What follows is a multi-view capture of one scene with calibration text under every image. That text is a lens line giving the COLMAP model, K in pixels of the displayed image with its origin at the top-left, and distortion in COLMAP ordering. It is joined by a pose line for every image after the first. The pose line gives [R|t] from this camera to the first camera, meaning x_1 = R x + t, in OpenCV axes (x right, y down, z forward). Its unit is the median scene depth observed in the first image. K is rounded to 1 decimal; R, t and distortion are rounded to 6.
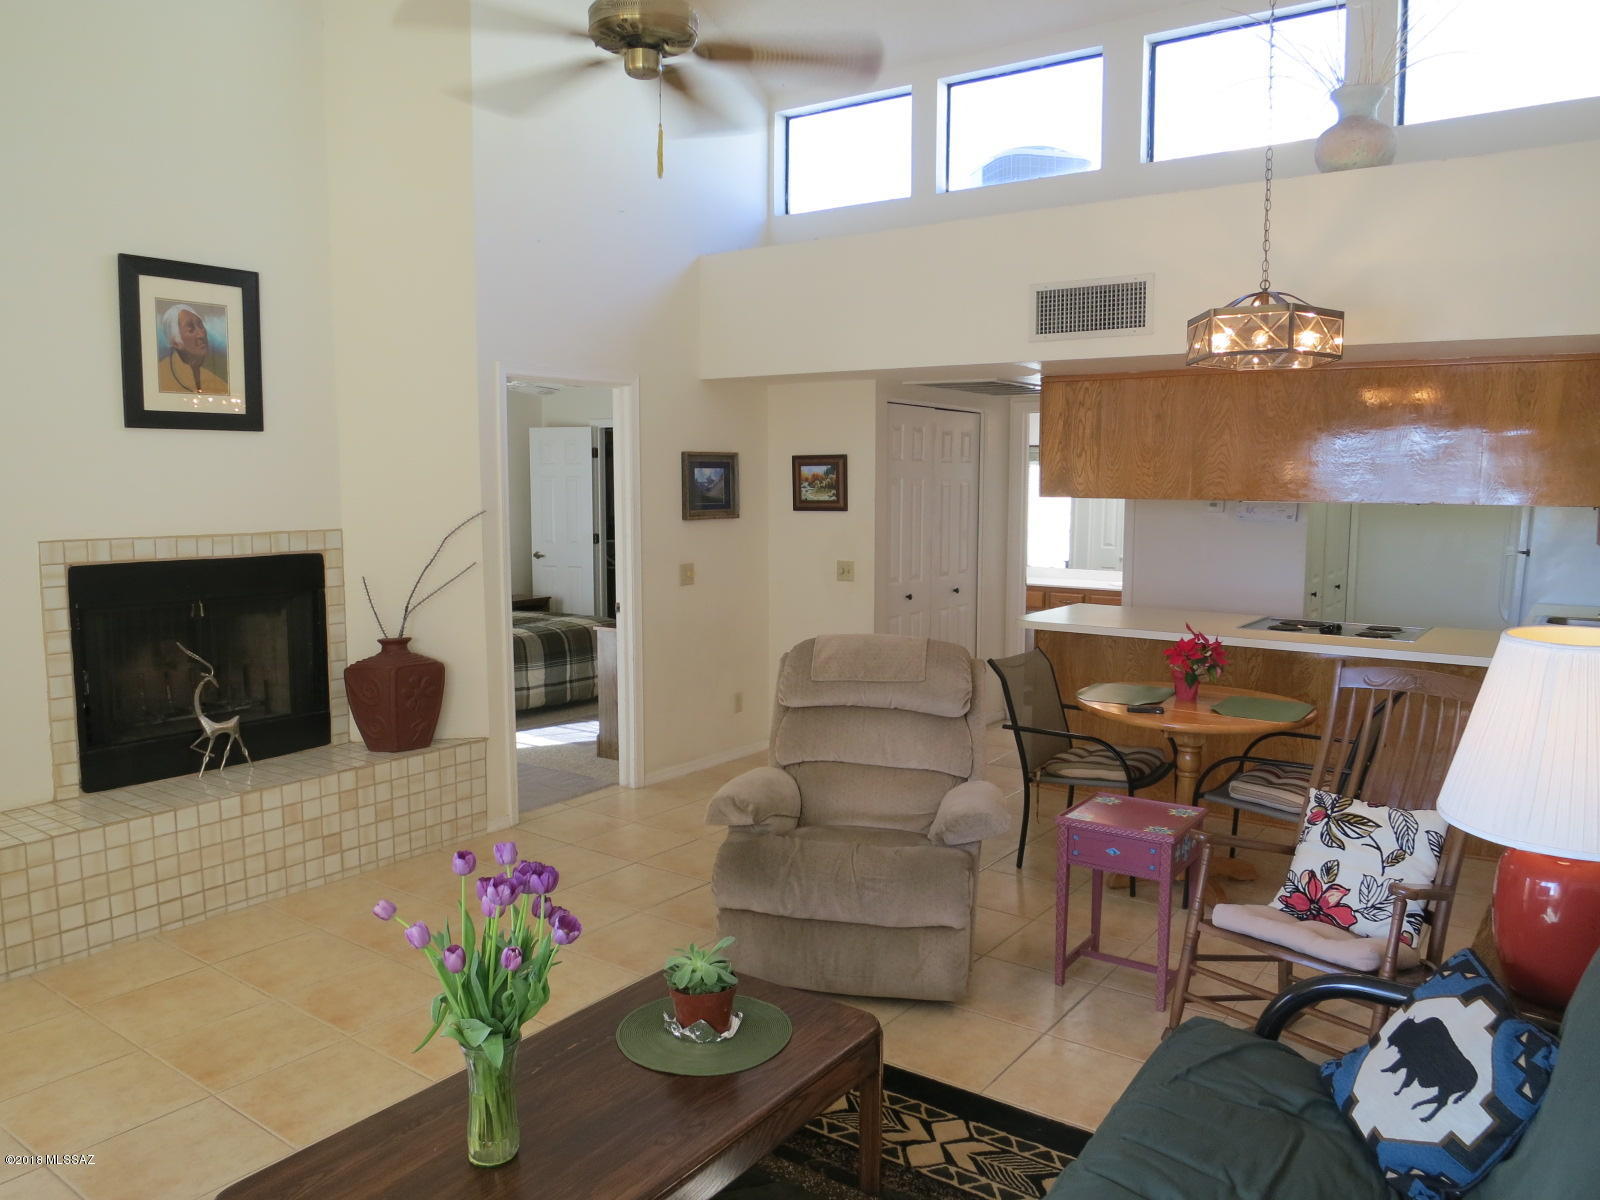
lens RADIAL K [[1158.0, 0, 790.9], [0, 1158.0, 597.5], [0, 0, 1]] dist [-0.034937, -0.000491]
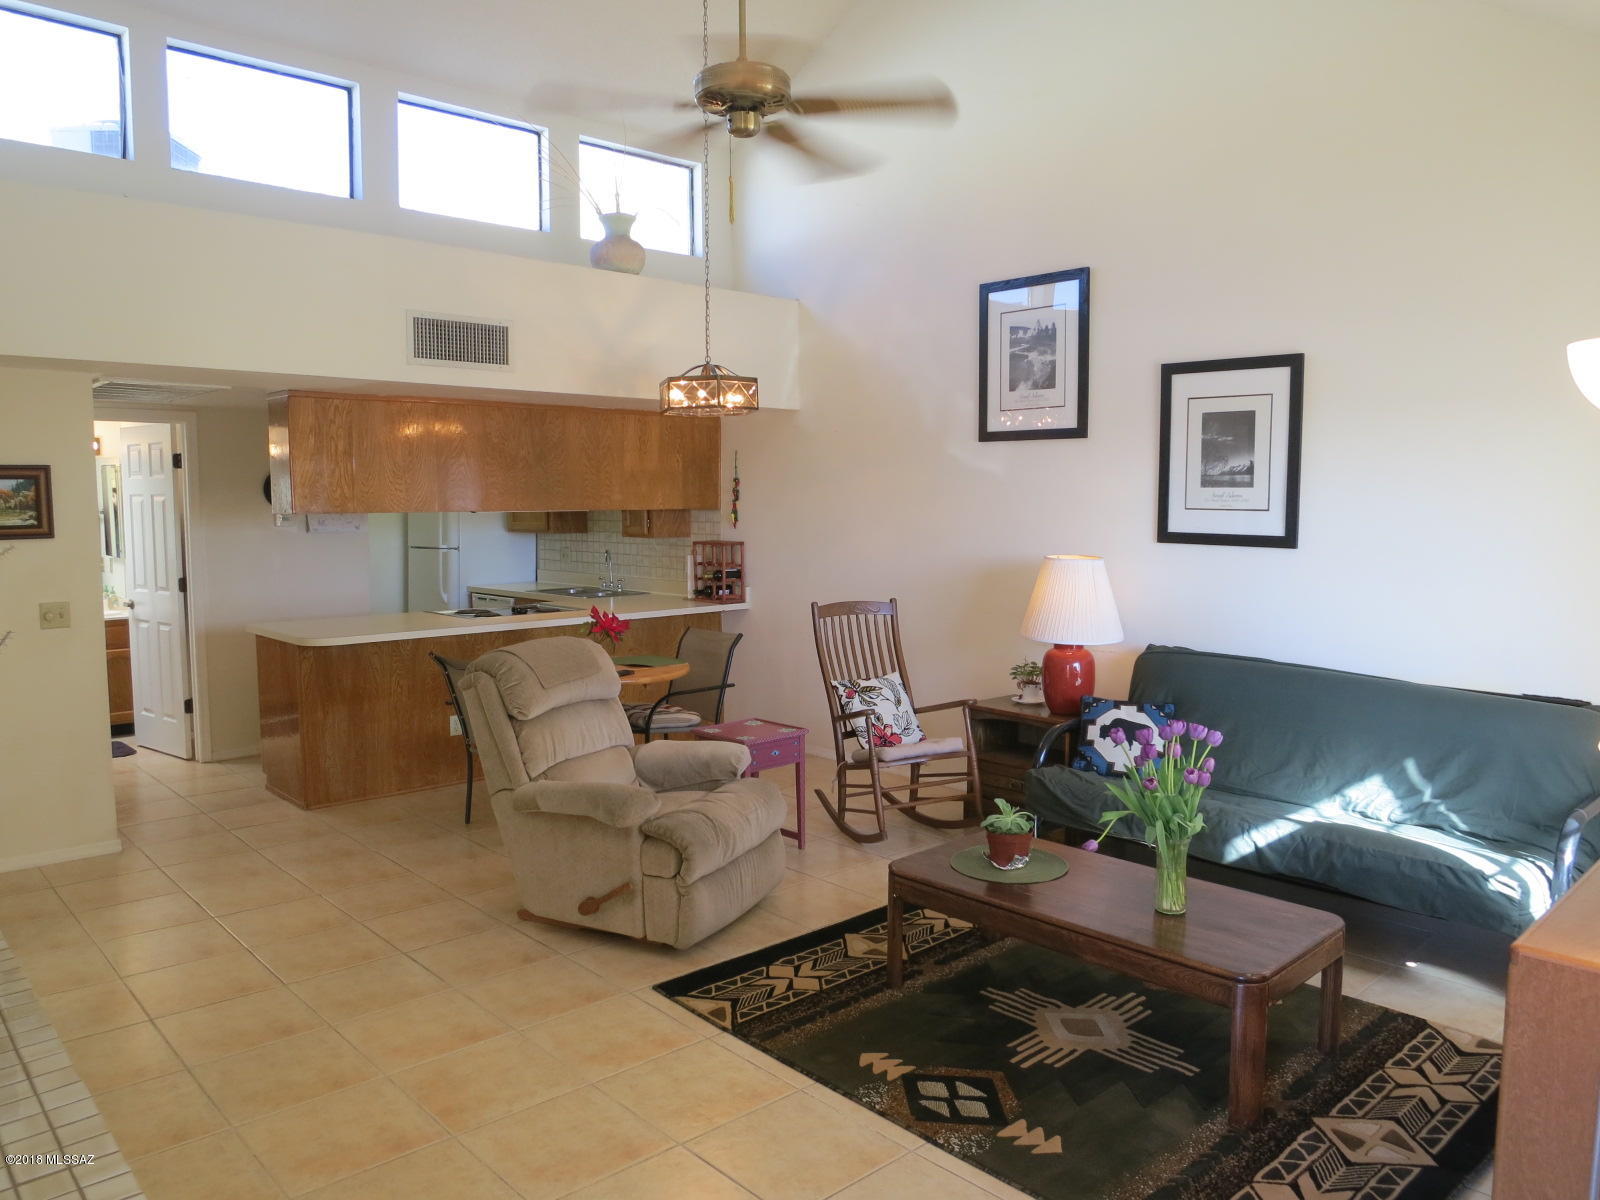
lens RADIAL K [[1158.0, 0, 790.9], [0, 1158.0, 597.5], [0, 0, 1]] dist [-0.034937, -0.000491]
pose [[0.199602, -0.089284, 0.975801, -0.709759], [0.102928, 0.992241, 0.069734, -0.044509], [-0.974456, 0.086518, 0.207244, 0.430504]]
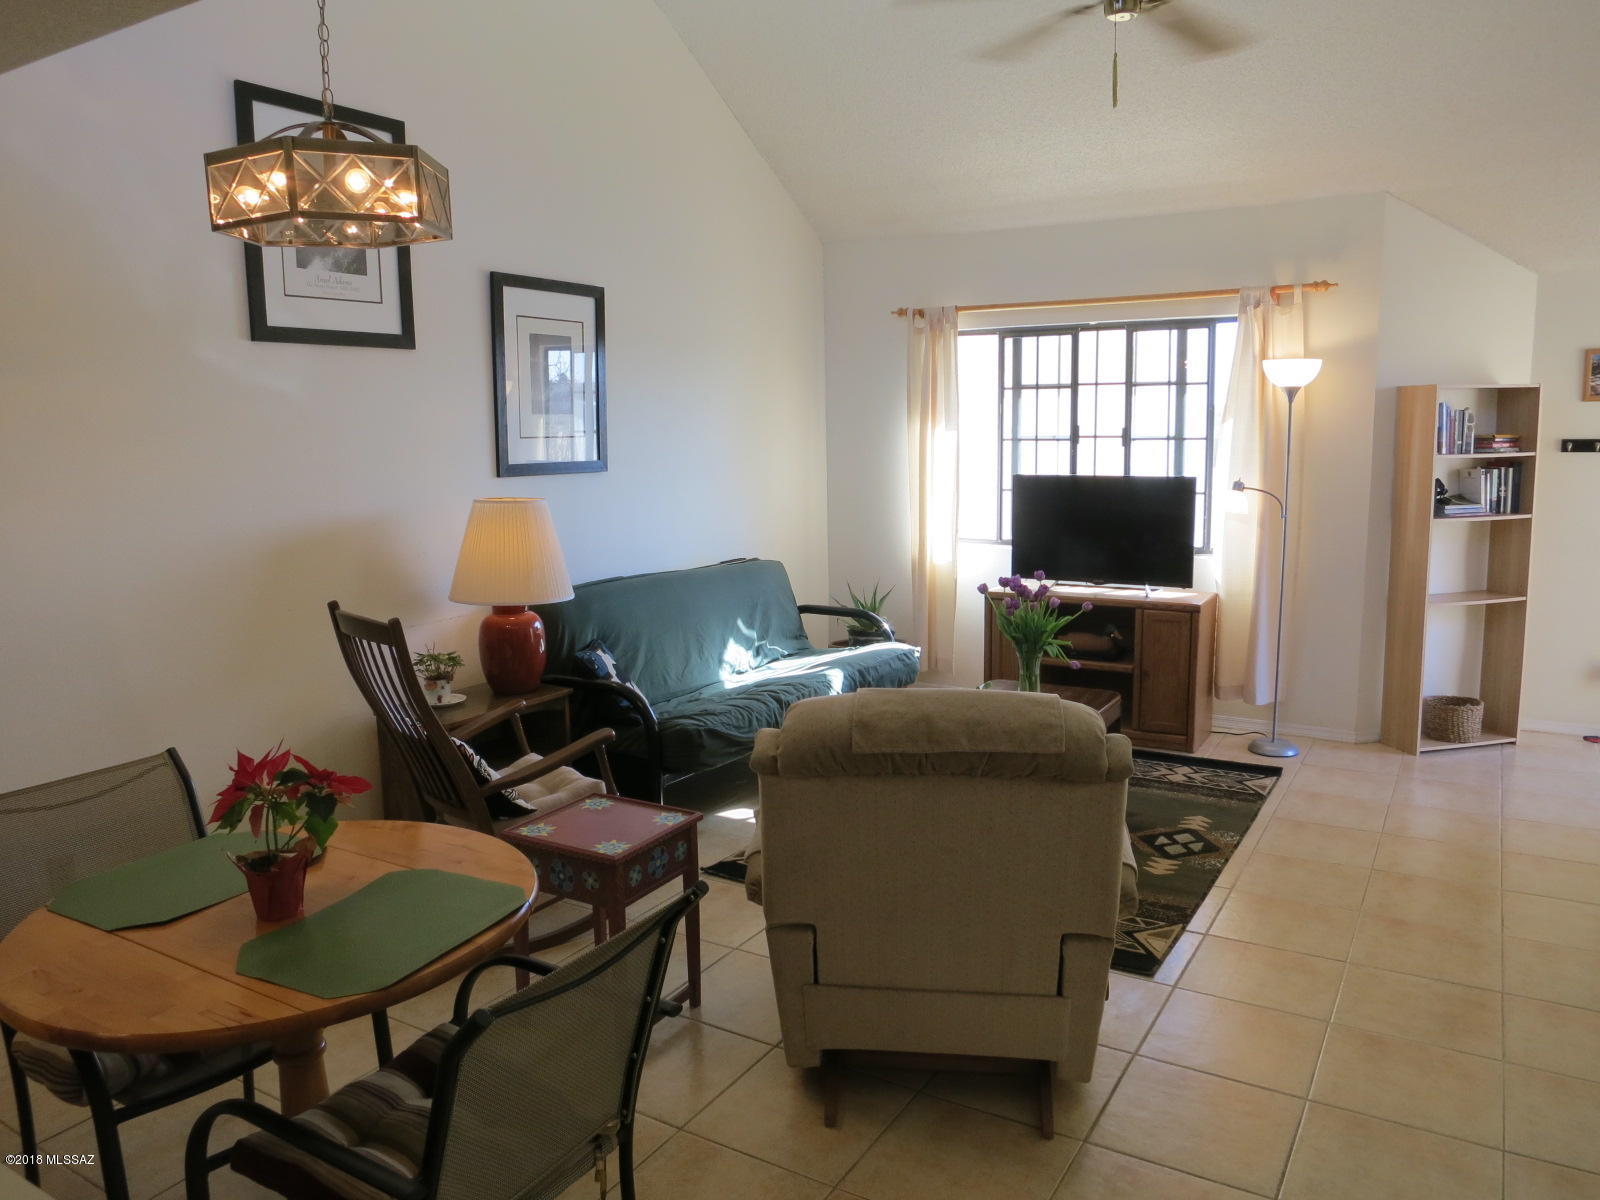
lens RADIAL K [[1158.0, 0, 790.9], [0, 1158.0, 597.5], [0, 0, 1]] dist [-0.034937, -0.000491]
pose [[-0.996620, 0.025191, -0.078187, 0.148541], [0.004582, 0.967381, 0.253285, -0.119506], [0.082017, 0.252071, -0.964227, 1.183932]]
